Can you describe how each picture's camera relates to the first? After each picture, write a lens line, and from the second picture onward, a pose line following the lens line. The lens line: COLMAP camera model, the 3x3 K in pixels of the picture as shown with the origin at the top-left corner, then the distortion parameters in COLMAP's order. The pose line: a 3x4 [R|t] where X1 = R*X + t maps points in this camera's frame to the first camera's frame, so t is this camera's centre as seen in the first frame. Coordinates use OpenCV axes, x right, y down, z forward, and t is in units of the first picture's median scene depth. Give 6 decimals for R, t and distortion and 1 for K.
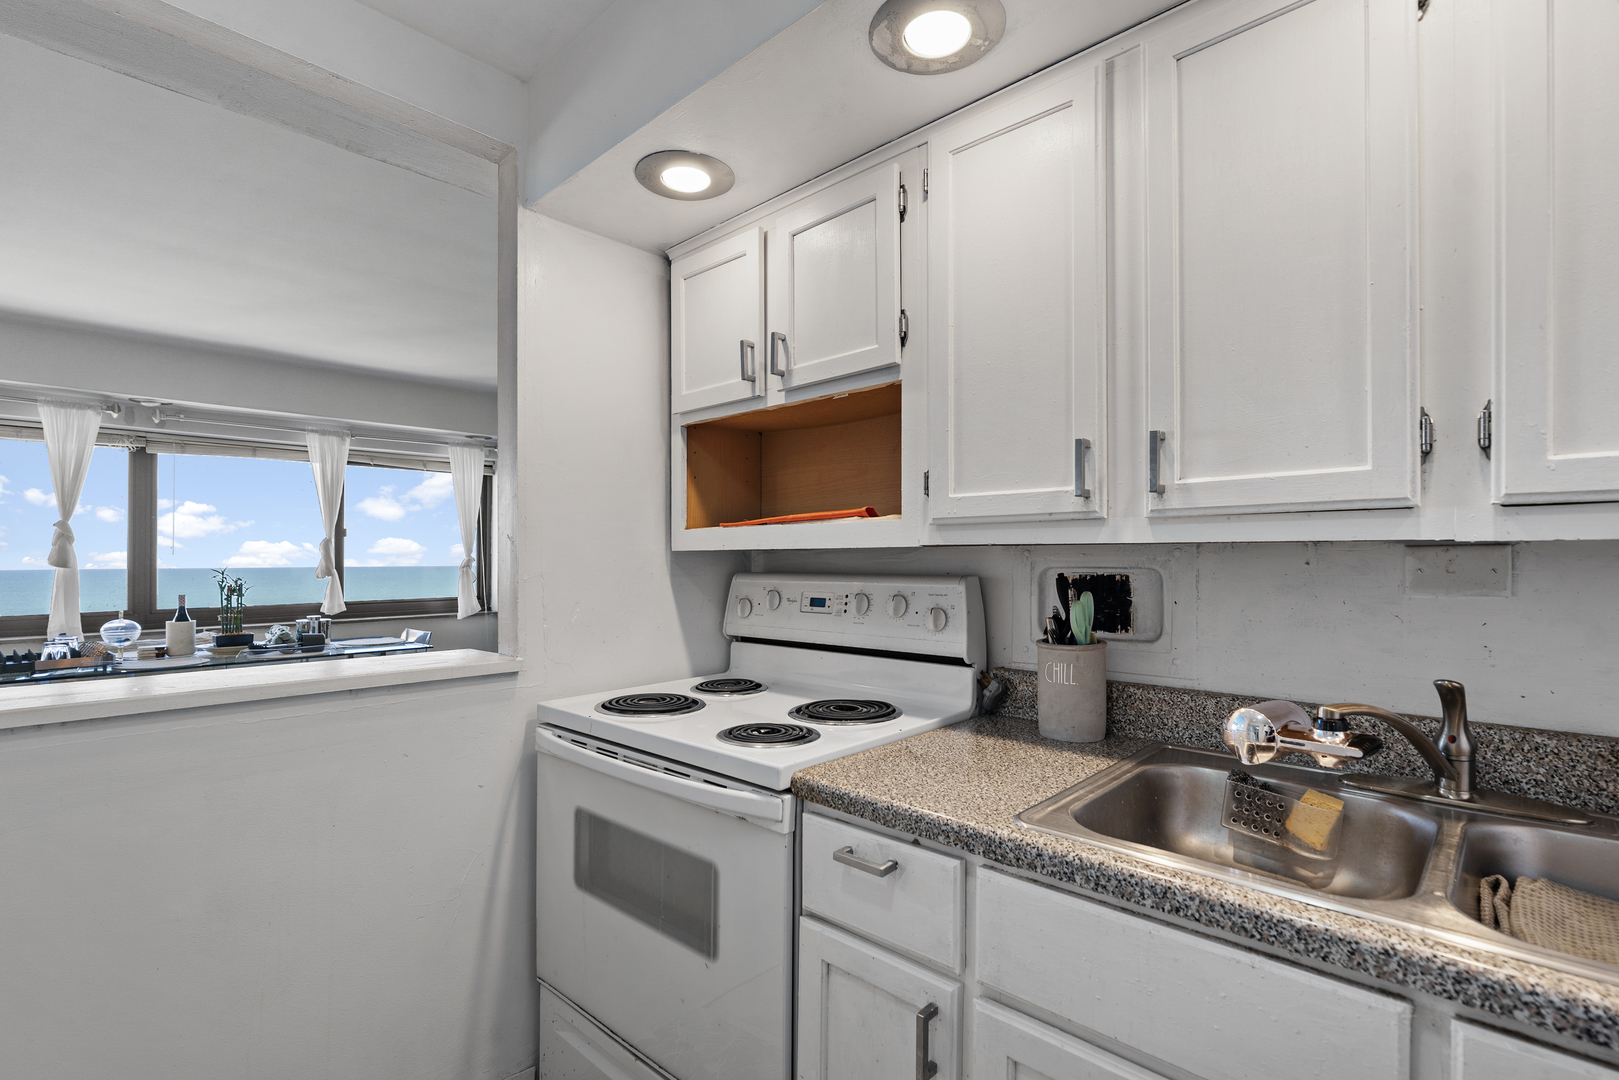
lens RADIAL K [[764.2, 0, 805.2], [0, 764.2, 559.8], [0, 0, 1]] dist [0.000030, 0.000155]
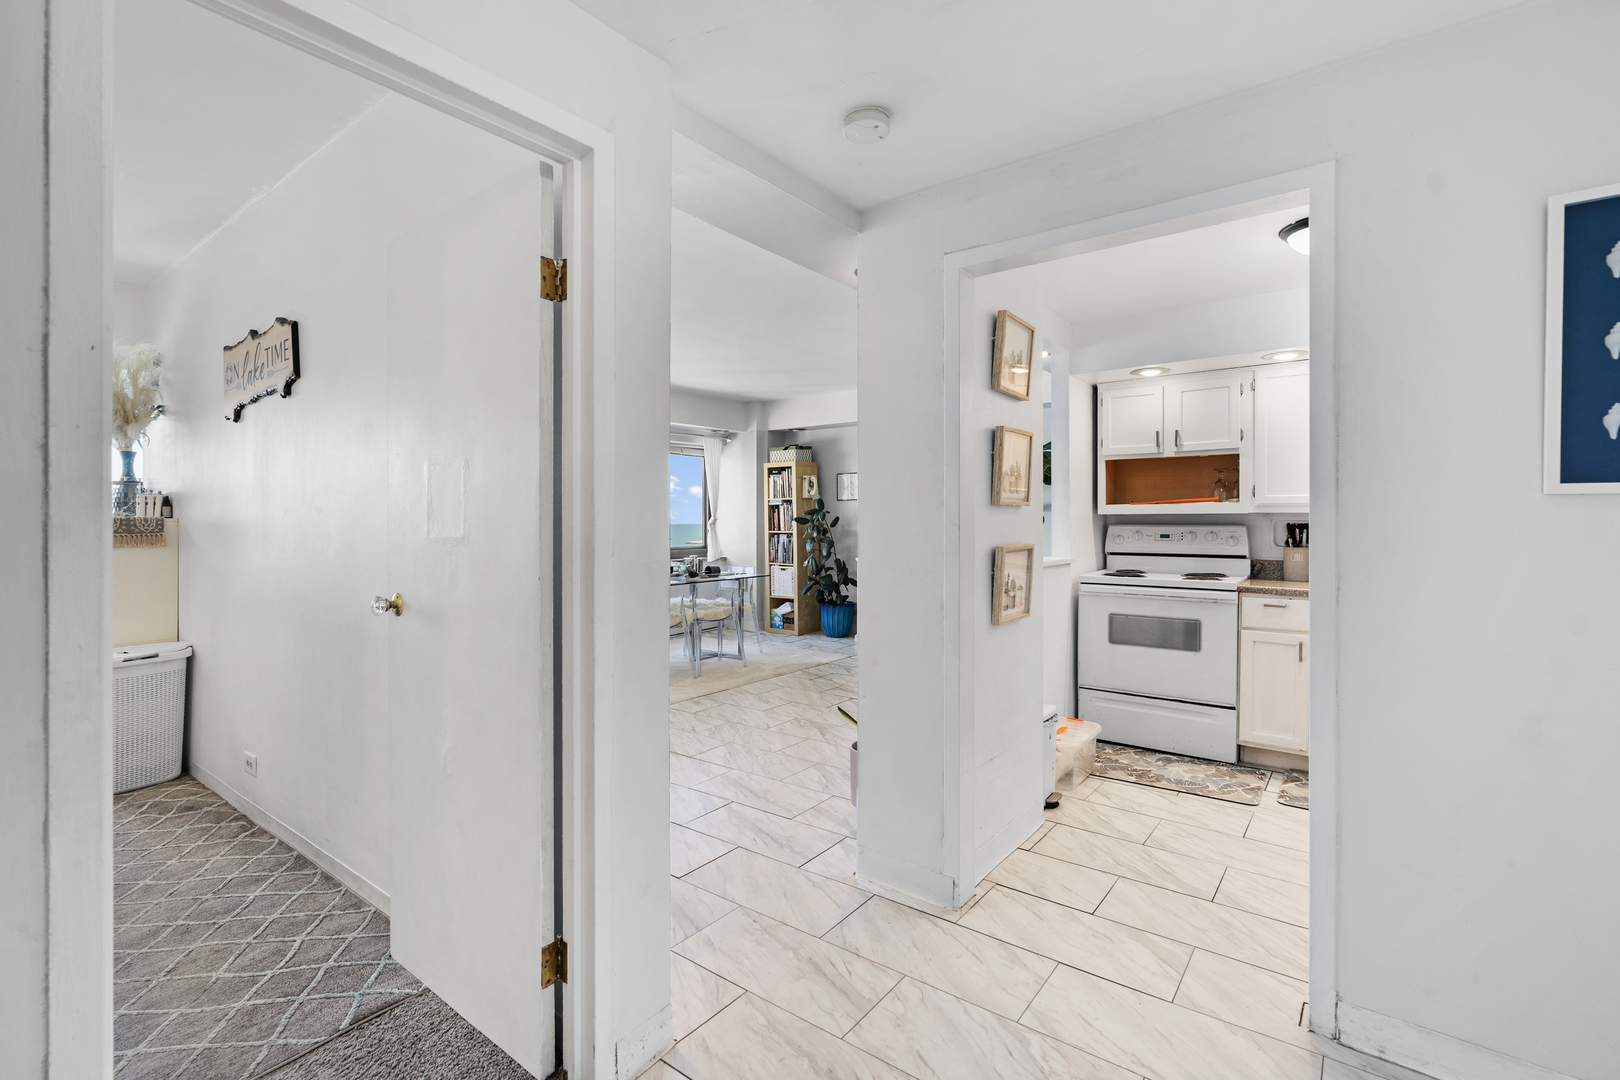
lens RADIAL K [[744.3, 0, 810.8], [0, 744.3, 524.3], [0, 0, 1]] dist [-0.000802, 0.000058]
pose [[0.994264, 0.002251, 0.106933, -1.326853], [-0.002528, 0.999994, 0.002448, 0.015787], [-0.106927, -0.002705, 0.994263, -1.182156]]
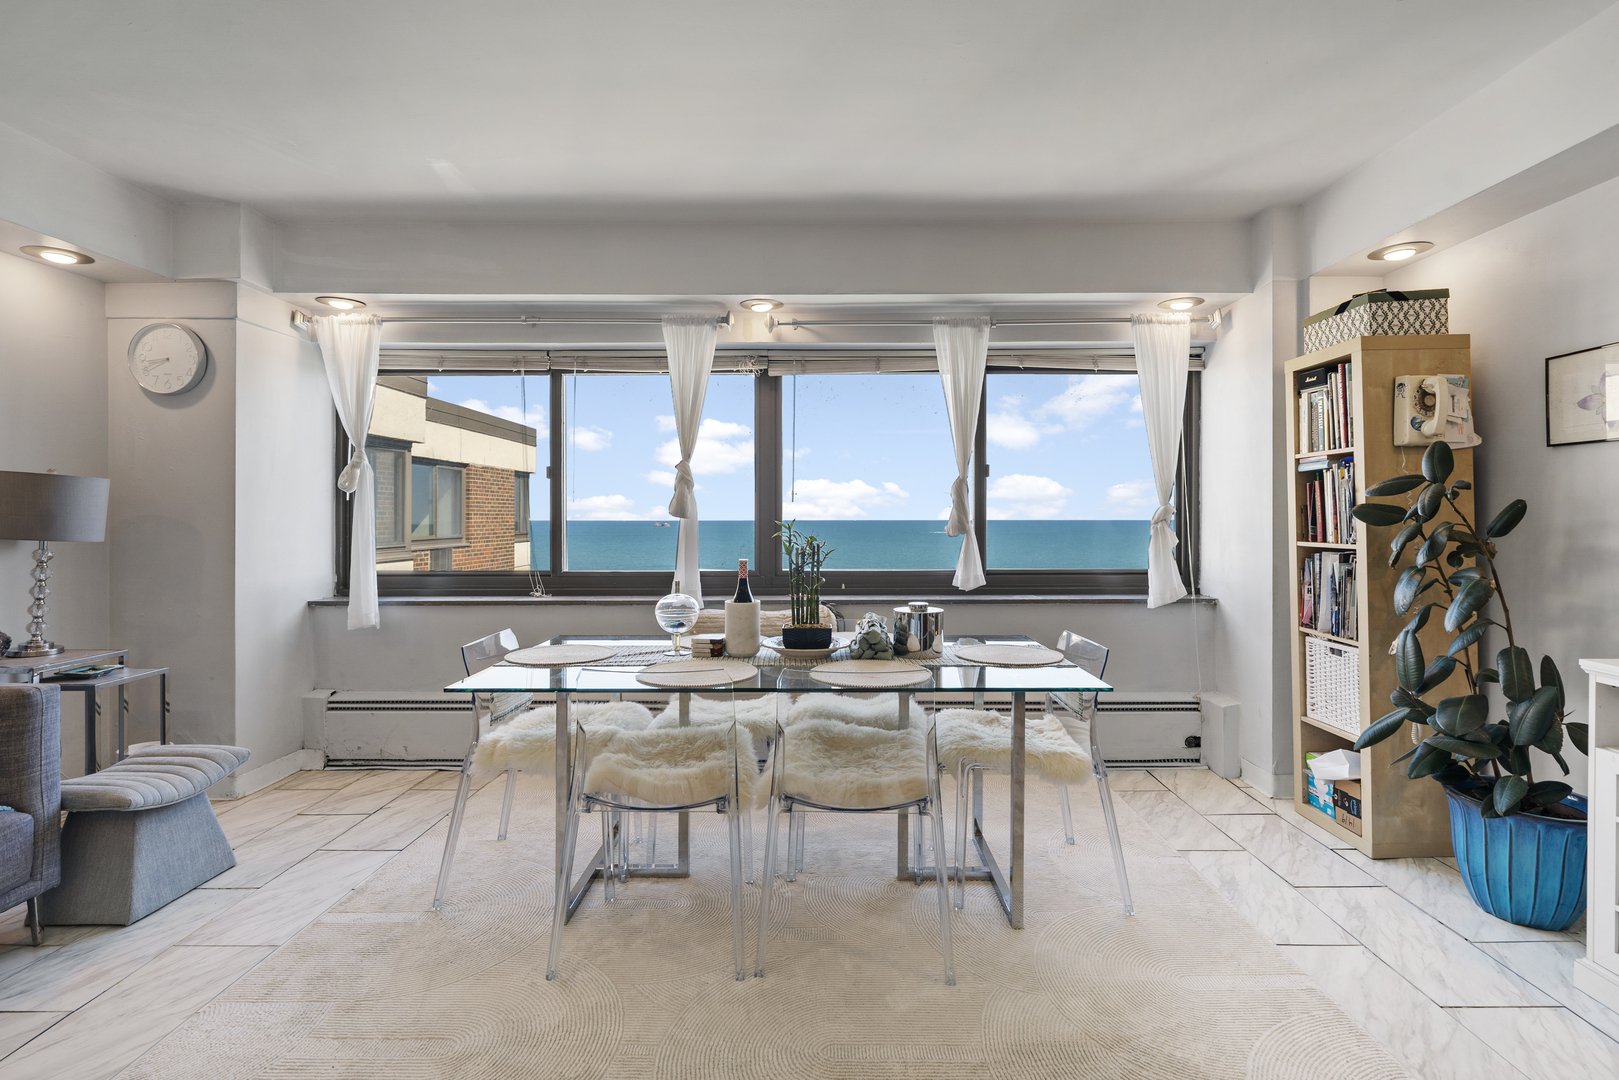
lens RADIAL K [[768.6, 0, 809.8], [0, 768.6, 510.1], [0, 0, 1]] dist [-0.000569, -0.000061]
pose [[0.676753, 0.003128, -0.736203, -0.599881], [-0.003492, 0.999993, 0.001038, 0.000102], [0.736202, 0.001868, 0.676760, 1.244593]]
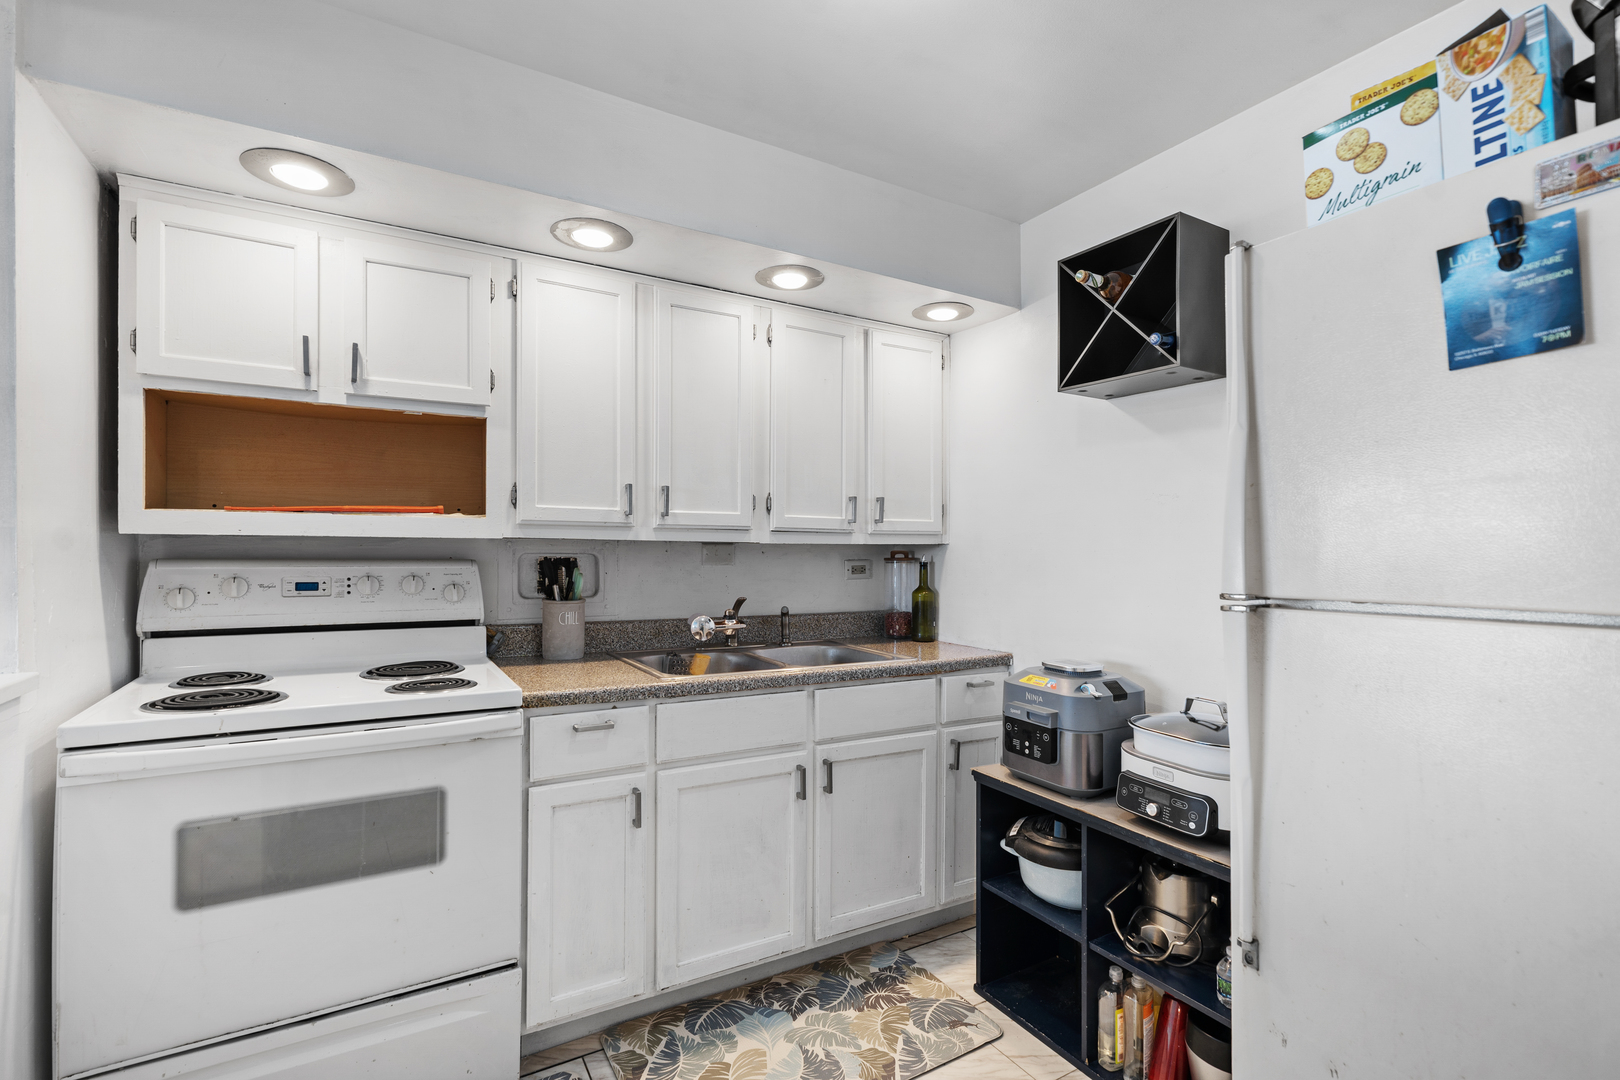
lens RADIAL K [[738.2, 0, 801.8], [0, 738.2, 552.8], [0, 0, 1]] dist [-0.001714, -0.000421]
pose [[0.282215, 0.002112, 0.959349, -0.768811], [-0.007695, 0.999970, 0.000062, 0.003928], [-0.959320, -0.007399, 0.282223, 0.057641]]
